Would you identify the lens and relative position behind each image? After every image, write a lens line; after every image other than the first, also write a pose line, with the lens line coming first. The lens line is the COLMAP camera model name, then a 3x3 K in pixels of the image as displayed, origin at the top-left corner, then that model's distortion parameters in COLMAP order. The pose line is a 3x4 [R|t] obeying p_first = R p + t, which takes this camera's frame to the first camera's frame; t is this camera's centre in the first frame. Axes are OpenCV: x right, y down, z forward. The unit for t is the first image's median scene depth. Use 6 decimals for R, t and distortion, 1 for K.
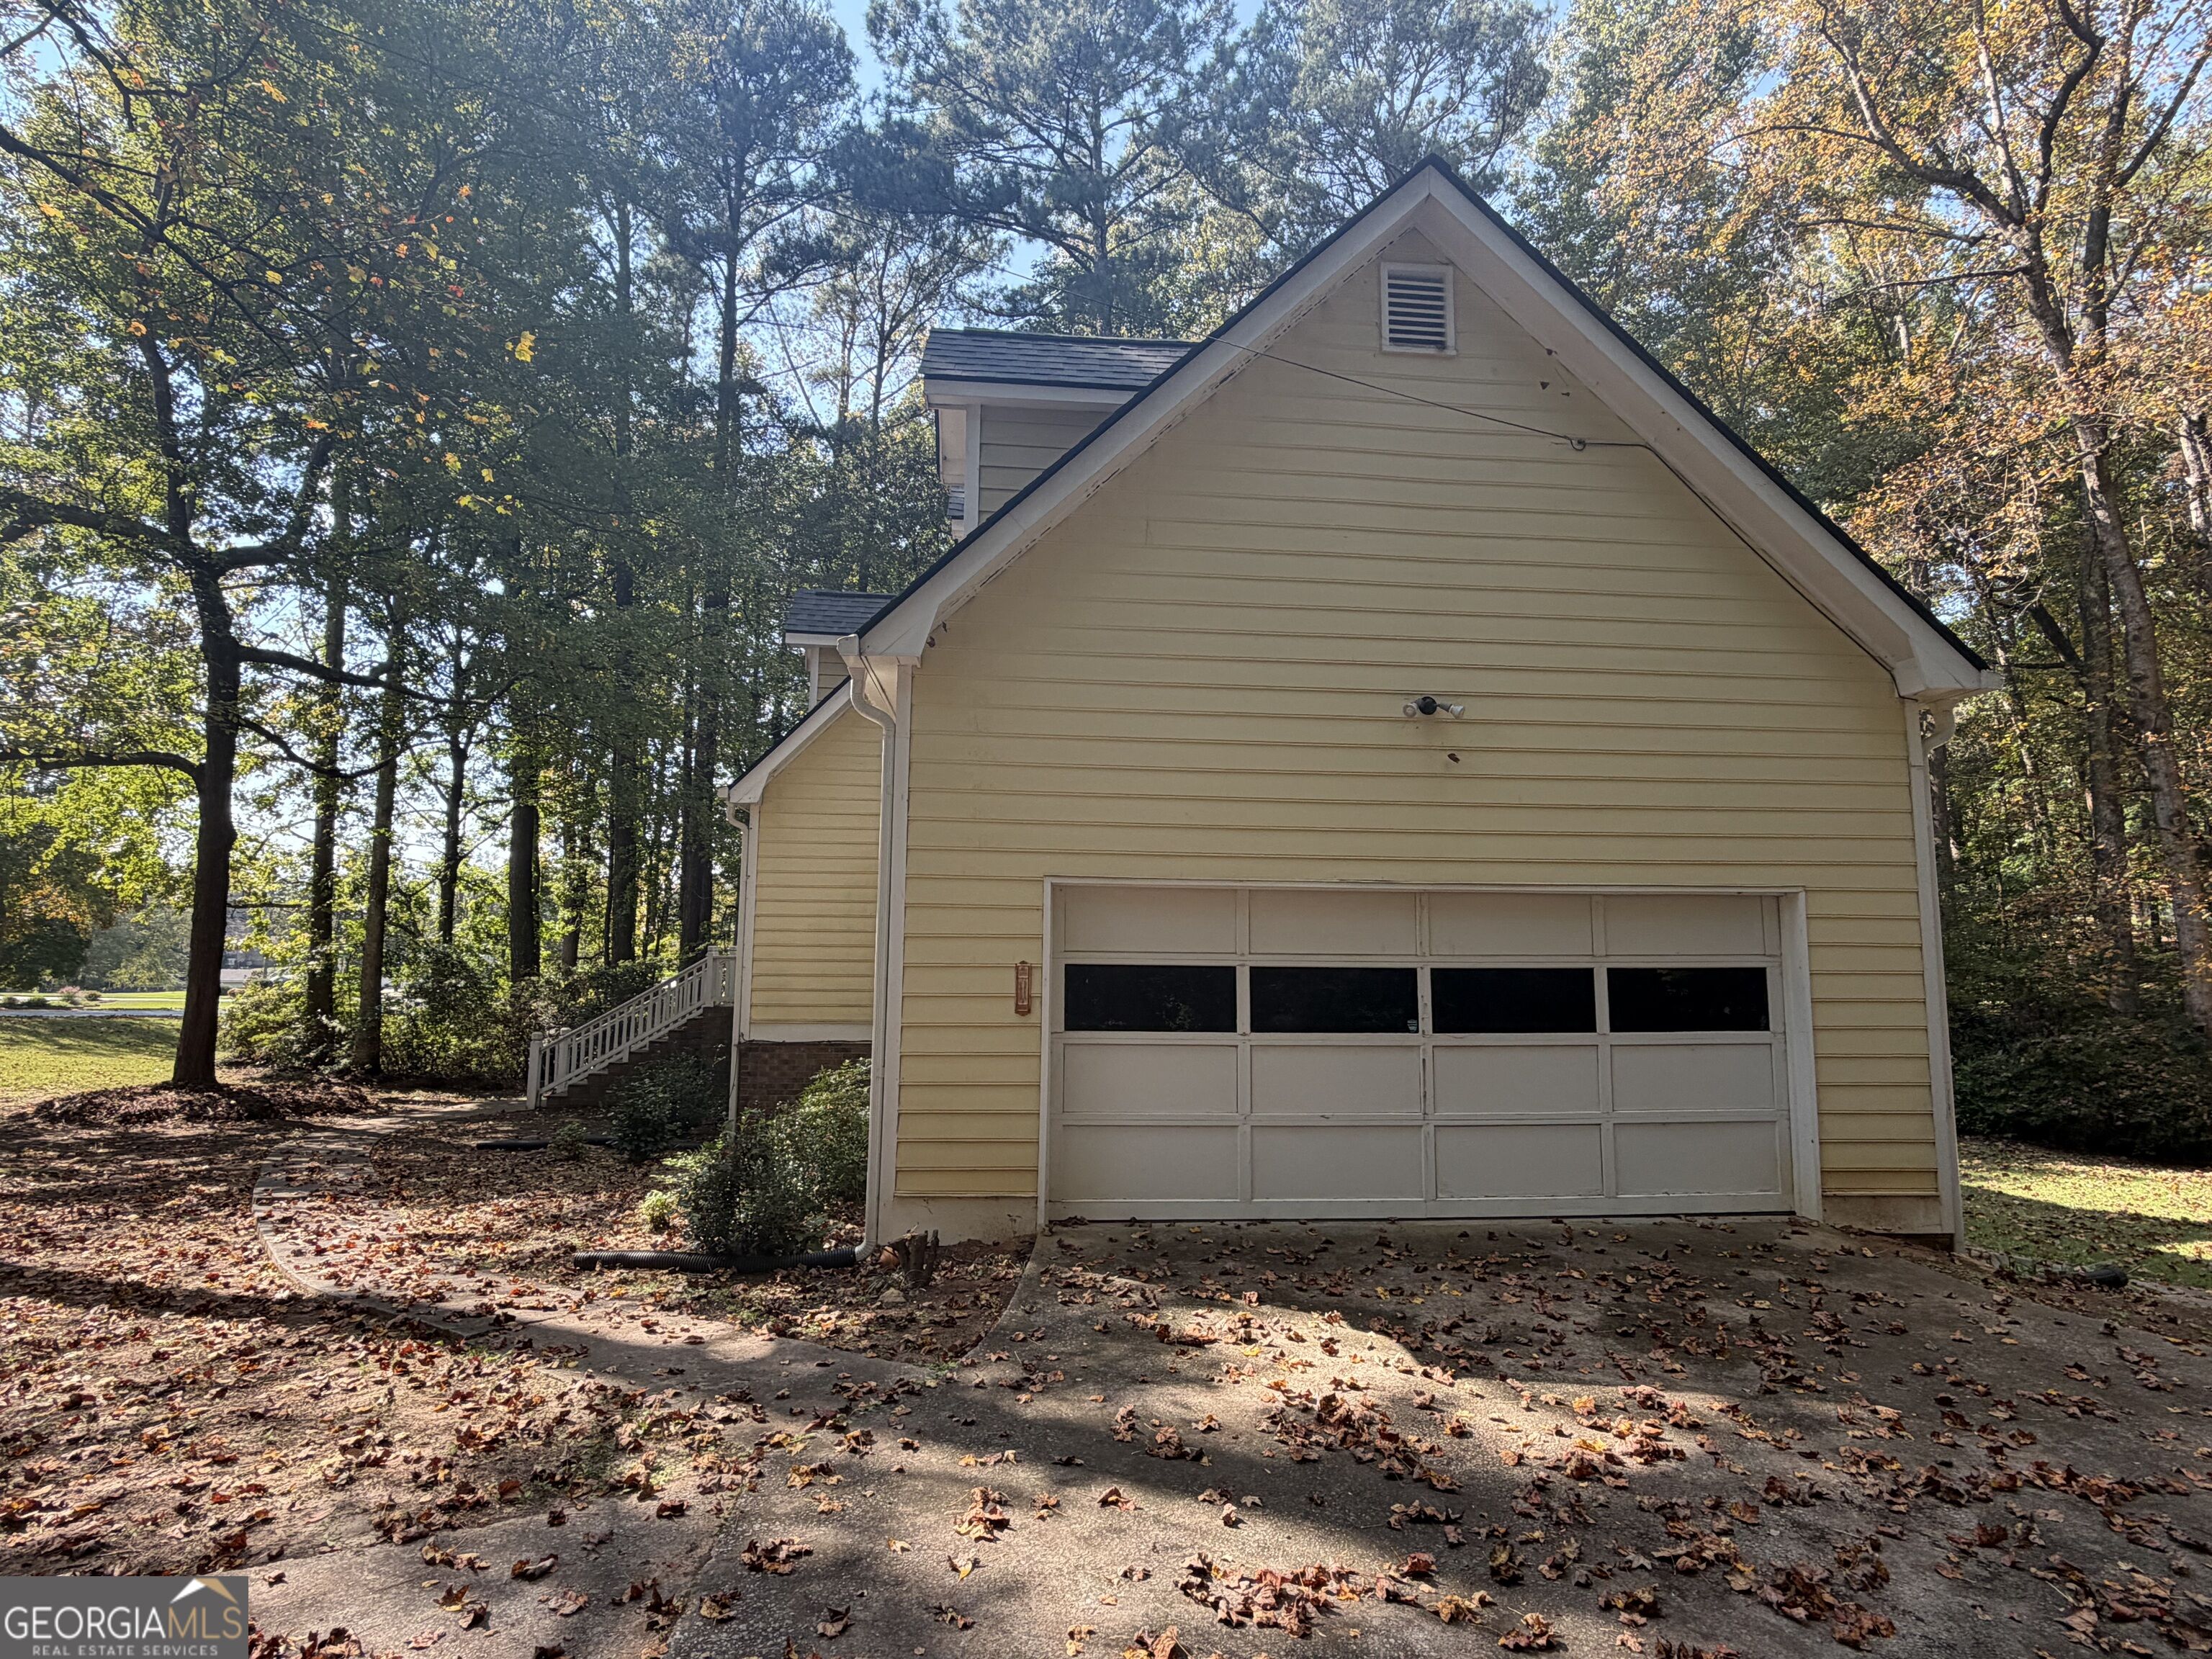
lens RADIAL K [[1090.3, 0, 1106.0], [0, 1090.3, 829.5], [0, 0, 1]] dist [0.000130, -0.000184]
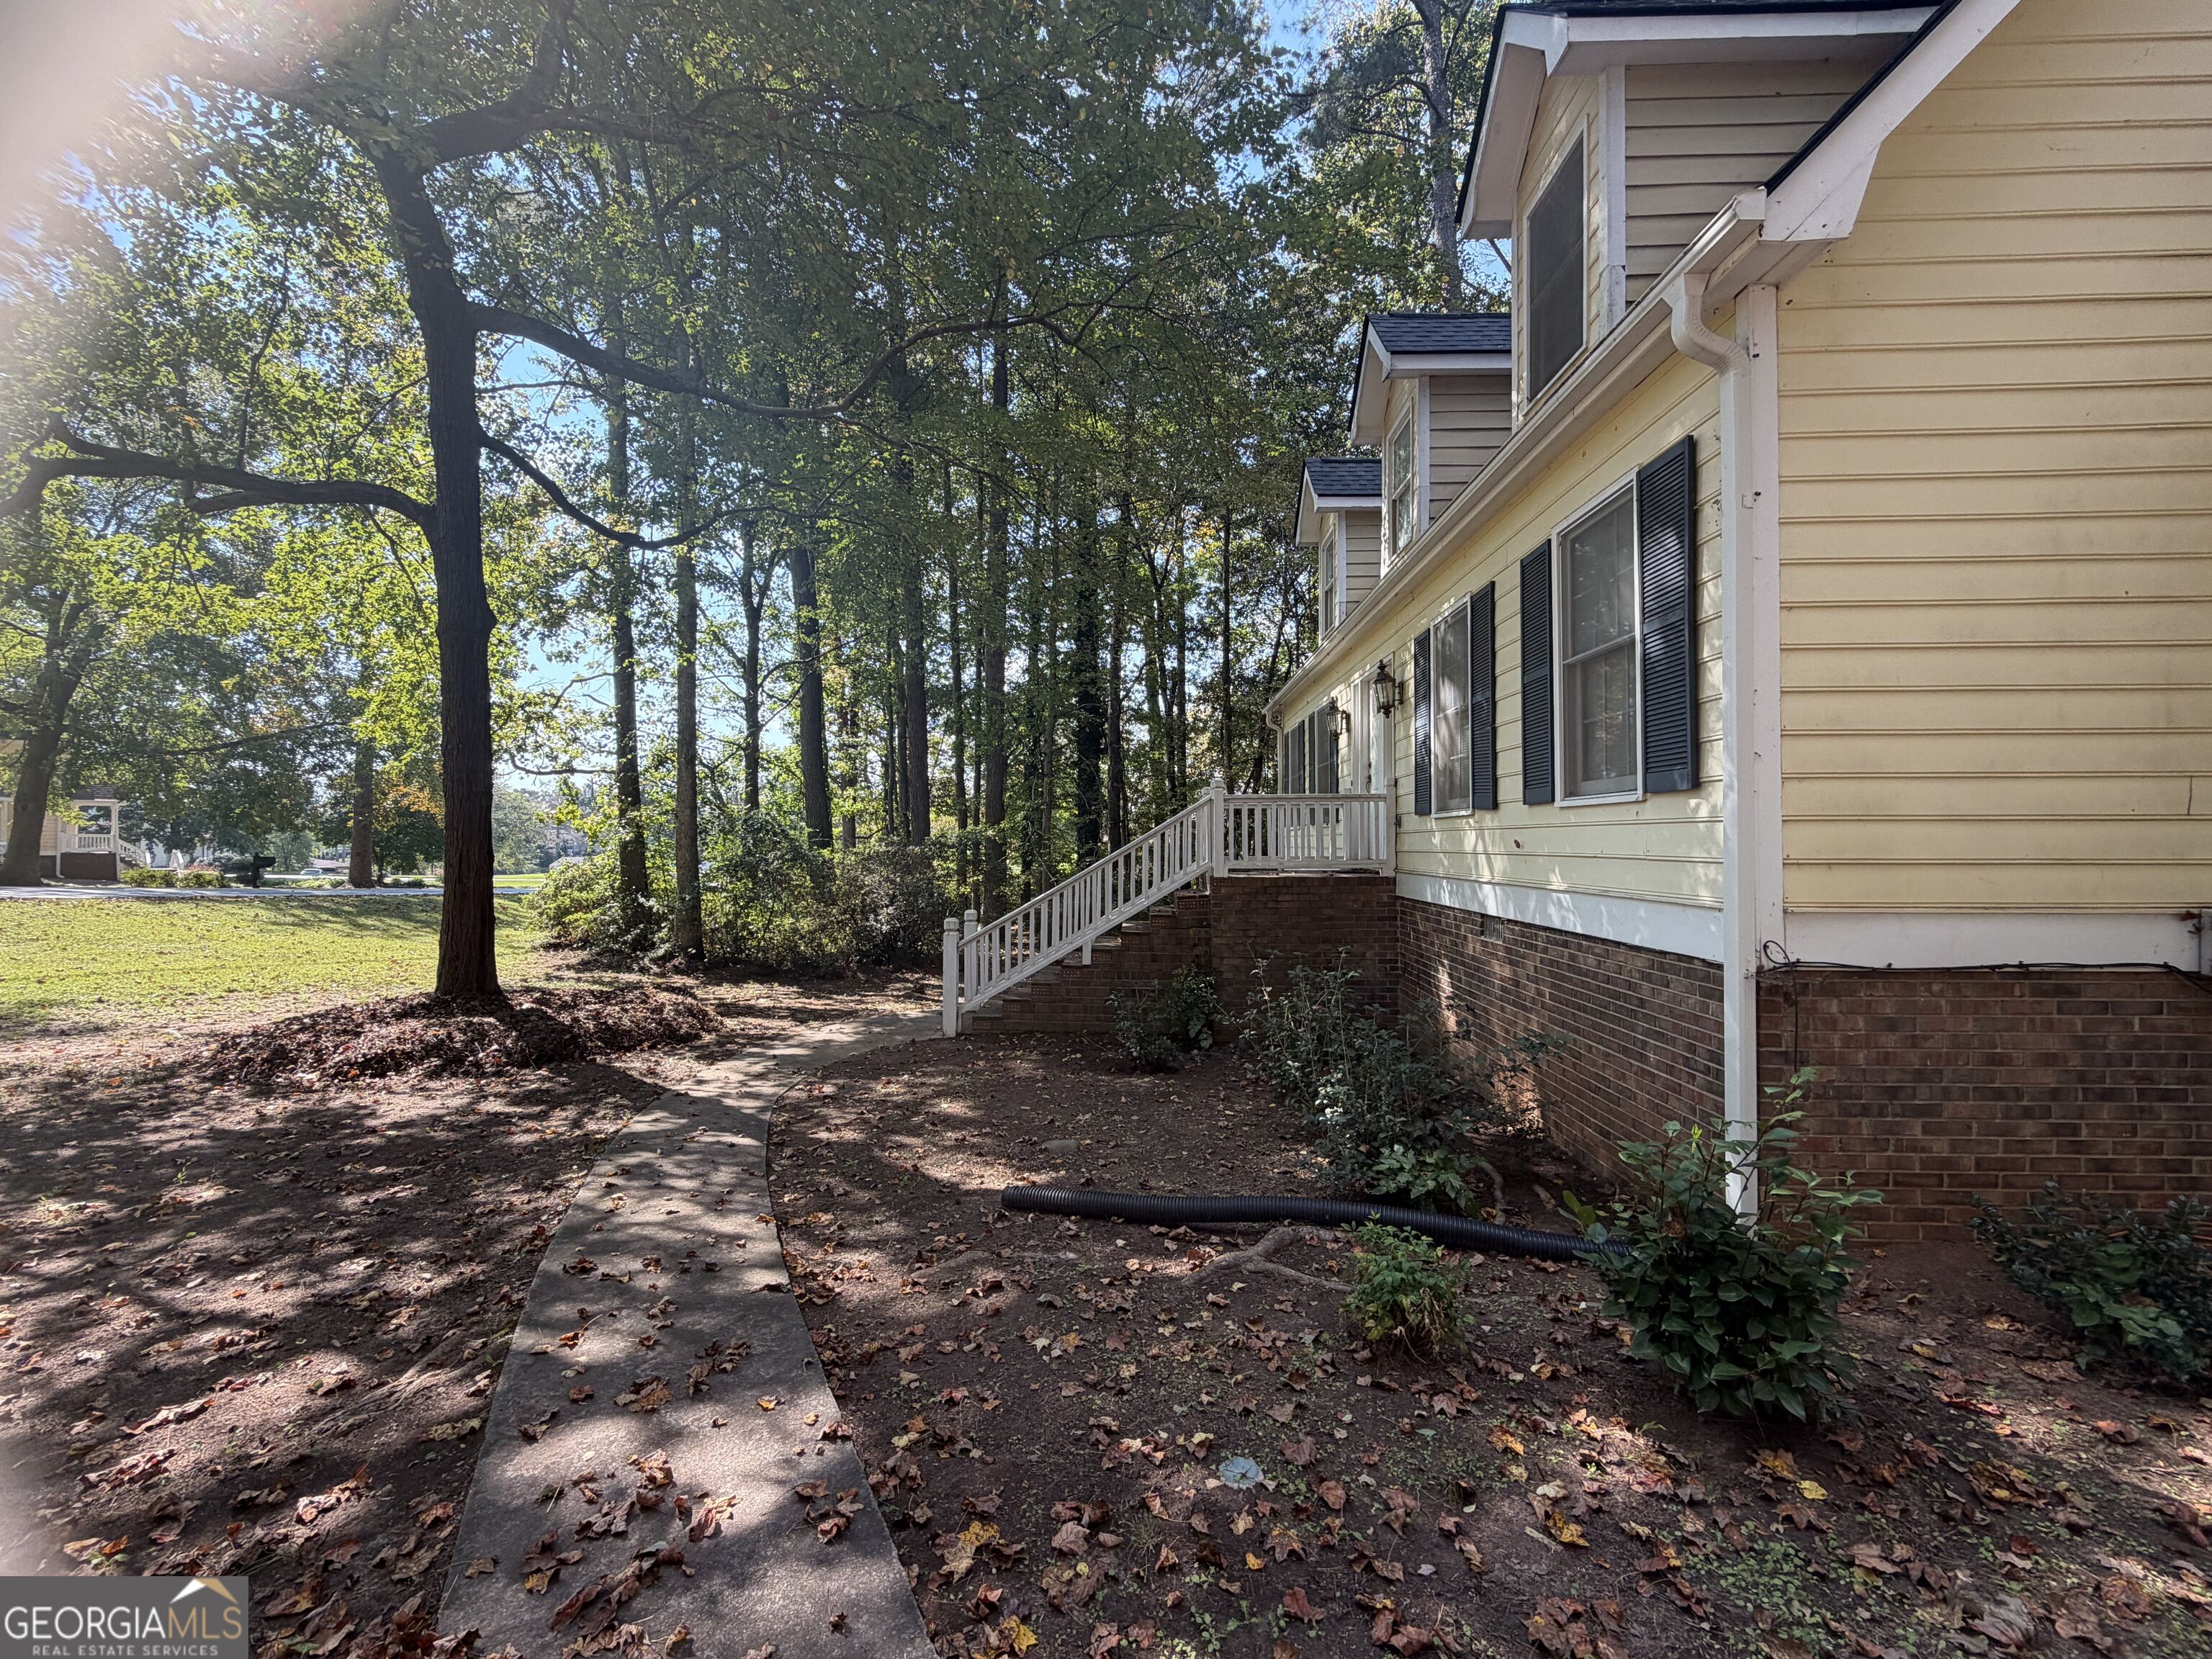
lens RADIAL K [[880.5, 0, 1106.0], [0, 880.5, 829.5], [0, 0, 1]] dist [-0.000421, -0.000015]
pose [[0.991801, -0.009407, -0.127446, -0.255382], [0.021636, 0.995250, 0.094913, 0.060814], [0.125947, -0.096892, 0.987294, 0.354930]]
